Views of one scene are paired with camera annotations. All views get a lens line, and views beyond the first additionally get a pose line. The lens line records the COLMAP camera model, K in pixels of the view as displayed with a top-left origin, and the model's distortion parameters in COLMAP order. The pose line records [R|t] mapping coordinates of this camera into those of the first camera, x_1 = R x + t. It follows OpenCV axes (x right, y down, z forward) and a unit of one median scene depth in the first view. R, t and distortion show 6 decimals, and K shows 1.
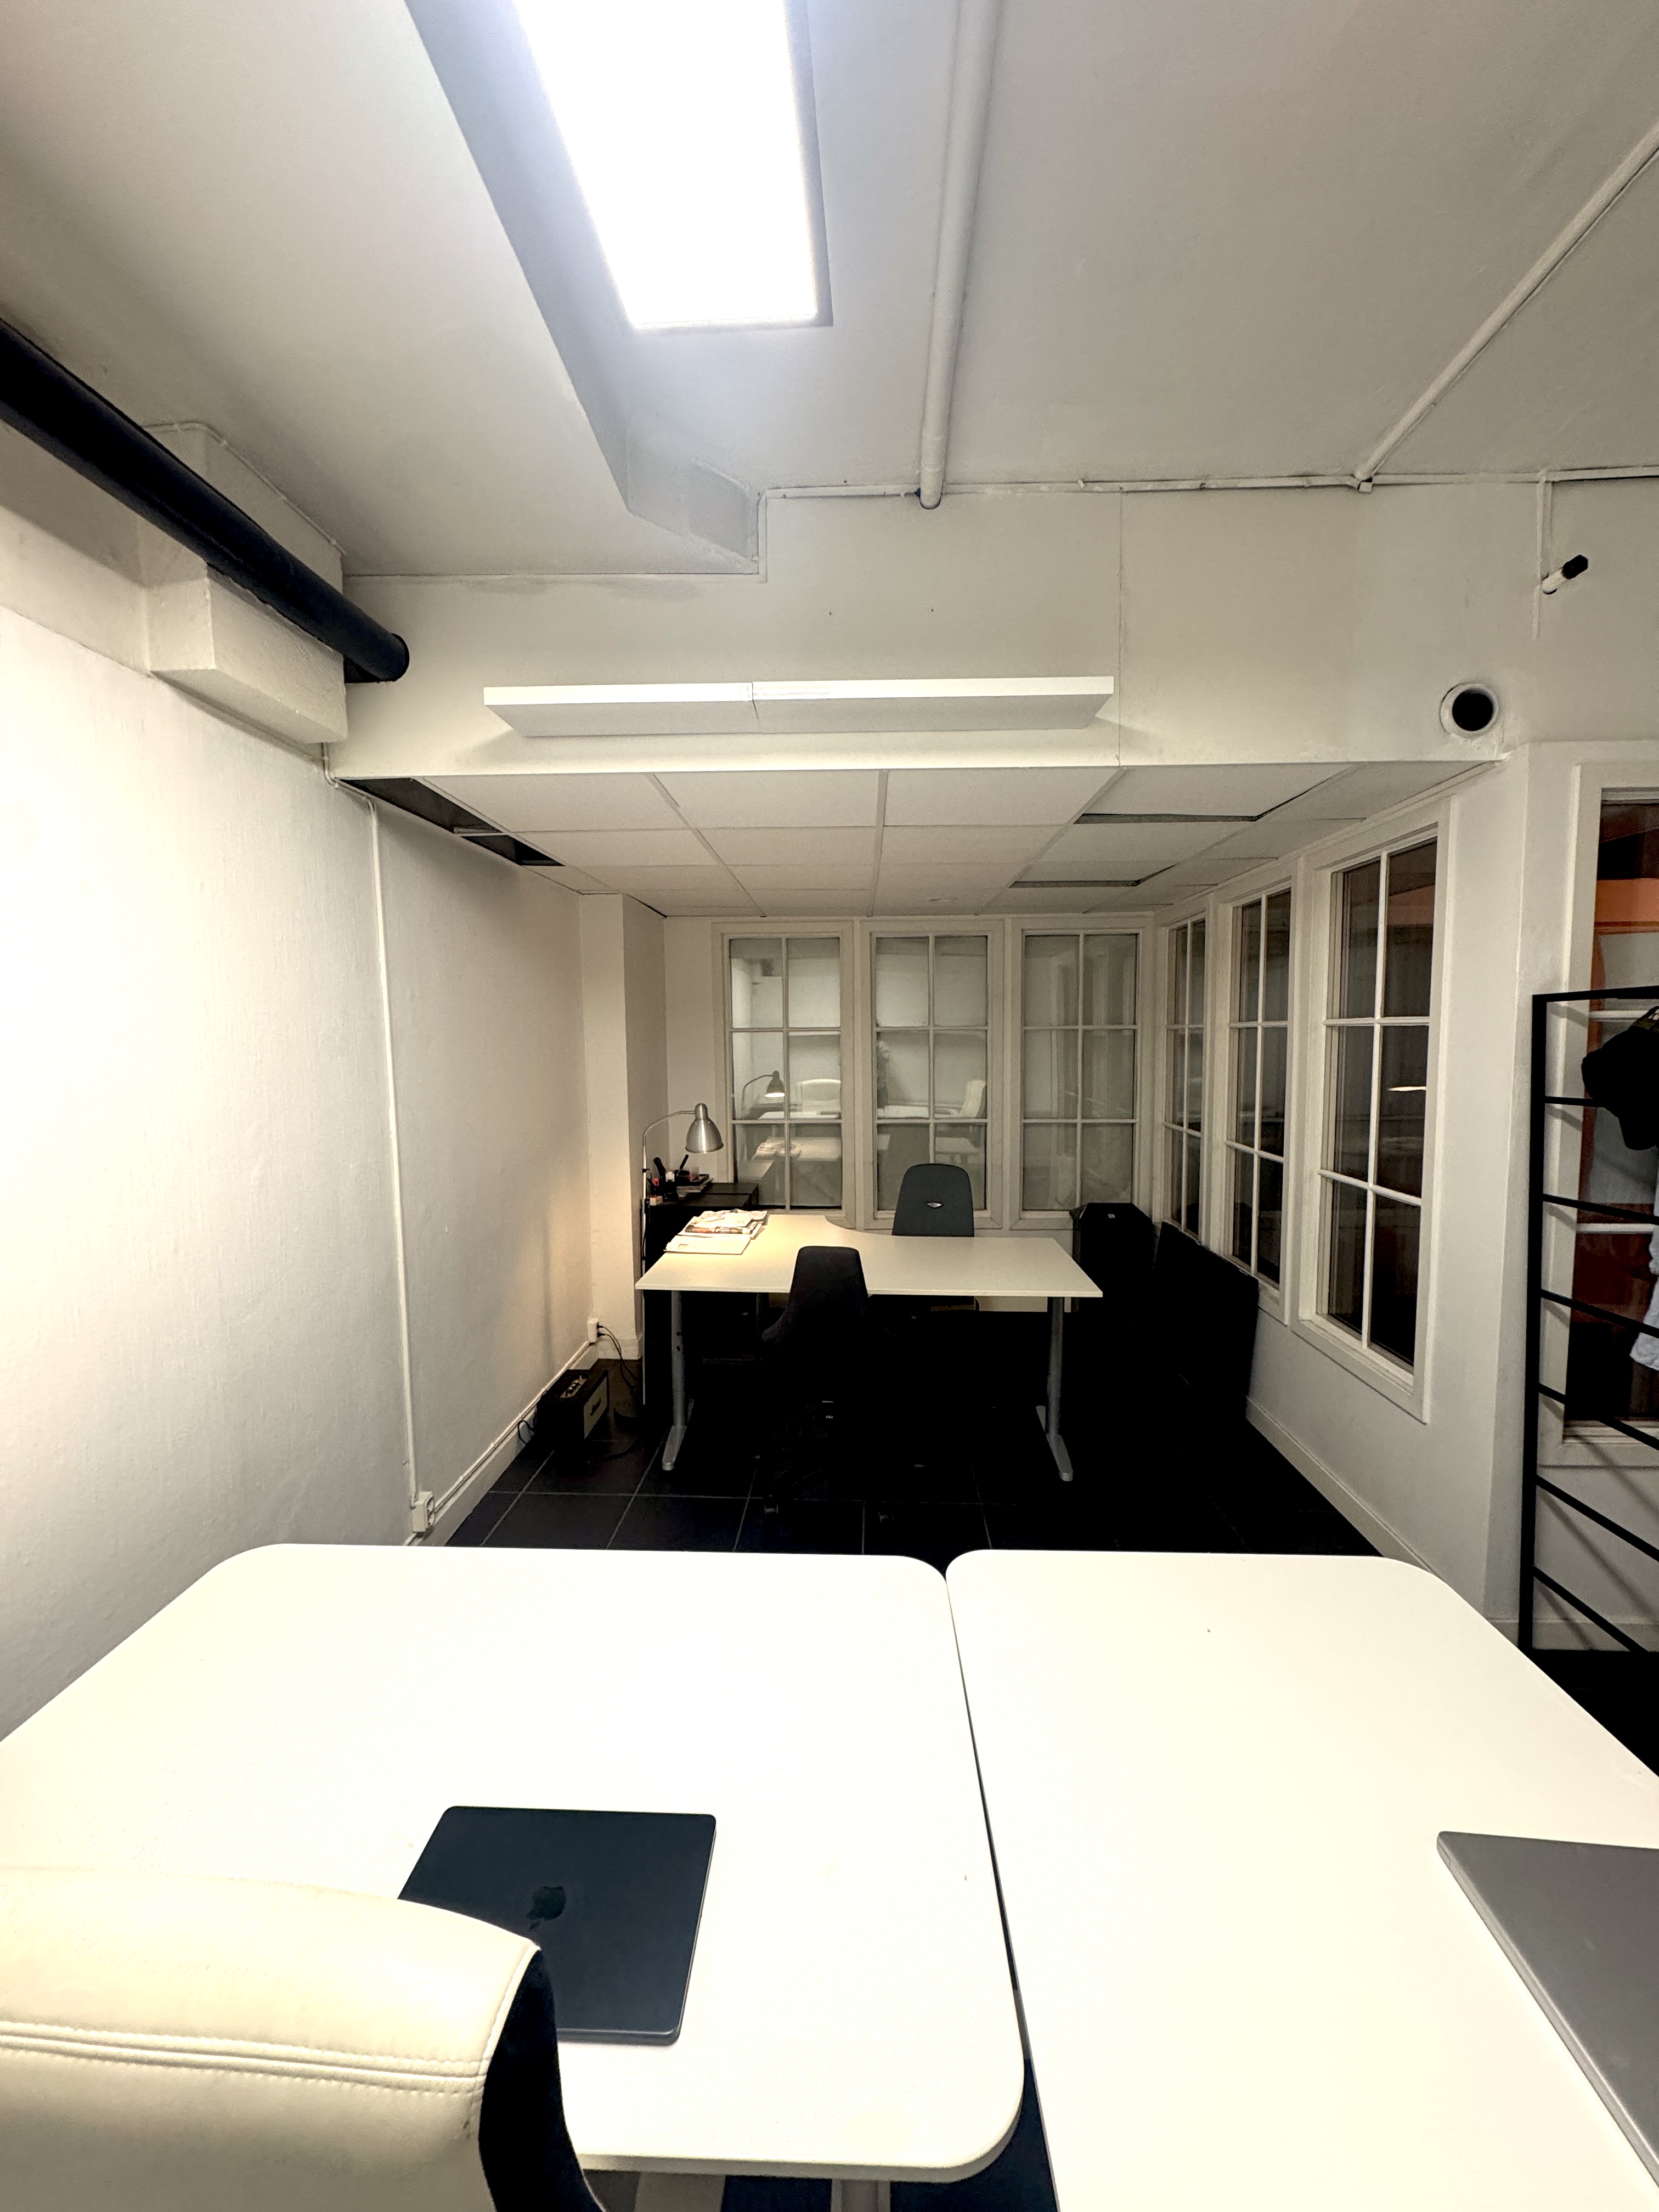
lens RADIAL K [[871.7, 0, 829.5], [0, 871.7, 1106.0], [0, 0, 1]] dist [-0.007838, -0.000223]
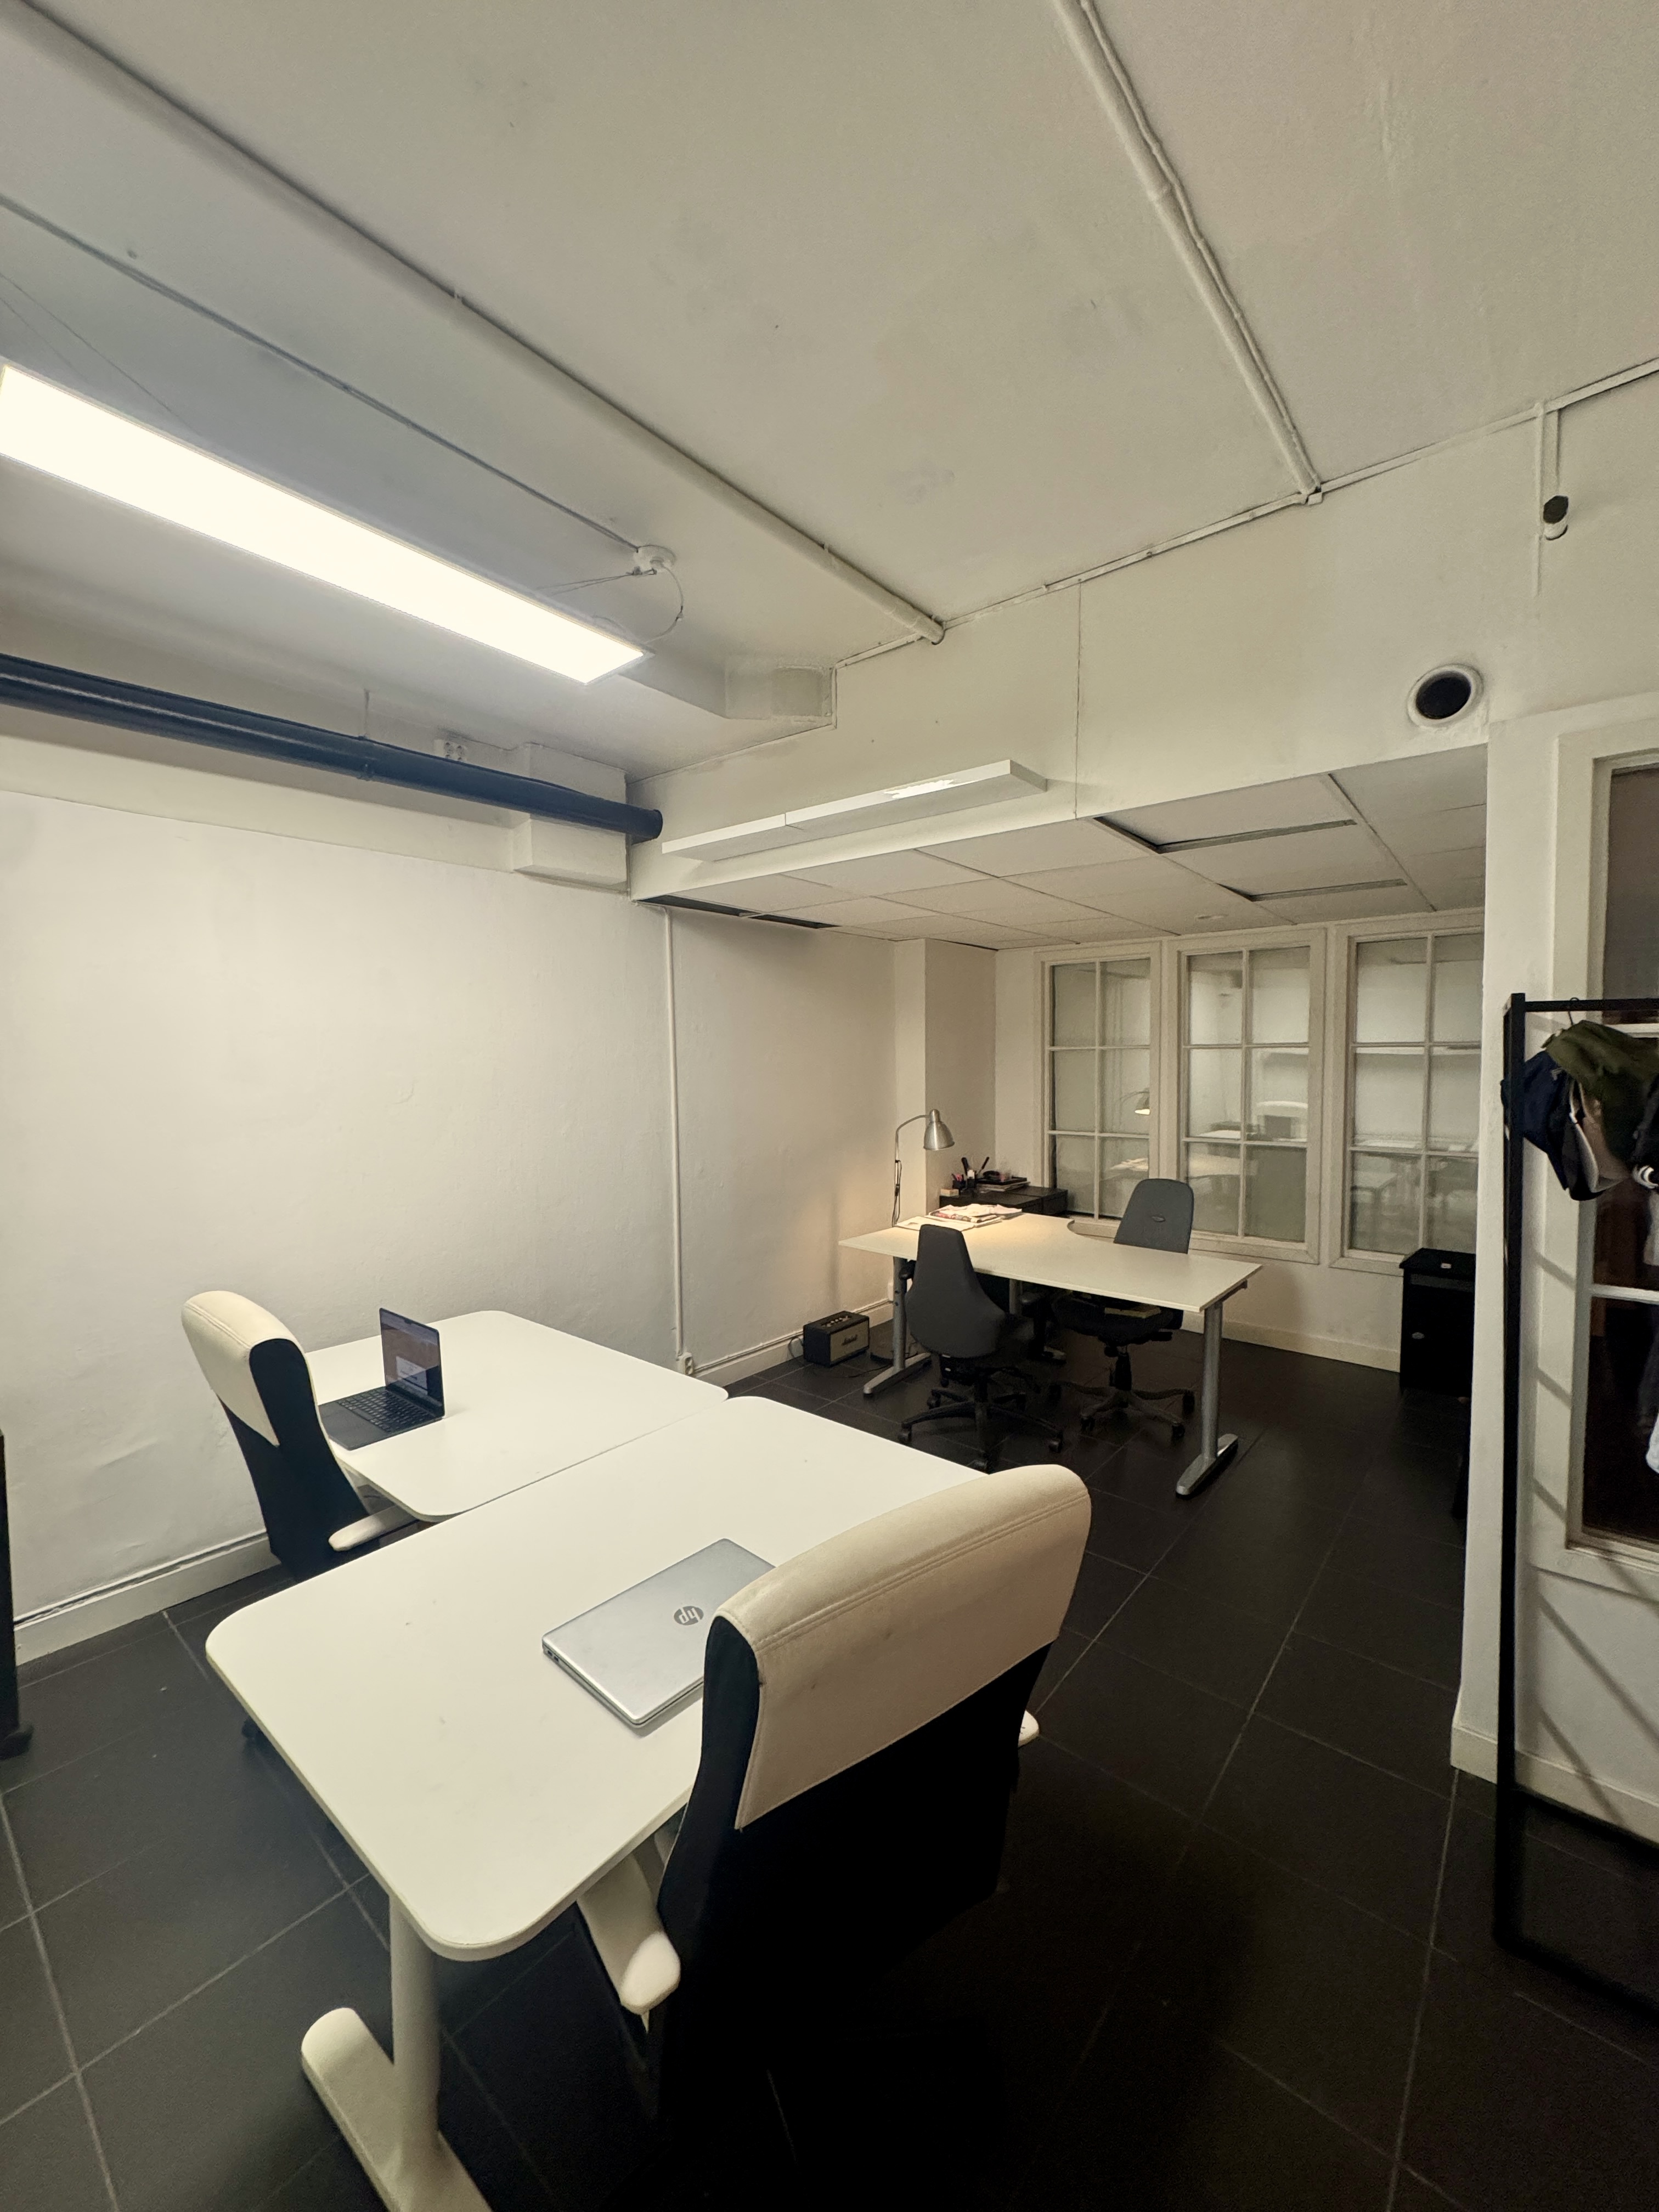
lens RADIAL K [[876.1, 0, 829.5], [0, 876.1, 1106.0], [0, 0, 1]] dist [-0.010899, 0.000100]
pose [[0.792266, 0.036429, -0.609088, 0.716365], [-0.048096, 0.998839, -0.002821, 0.004553], [0.608277, 0.031529, 0.793098, -0.087530]]
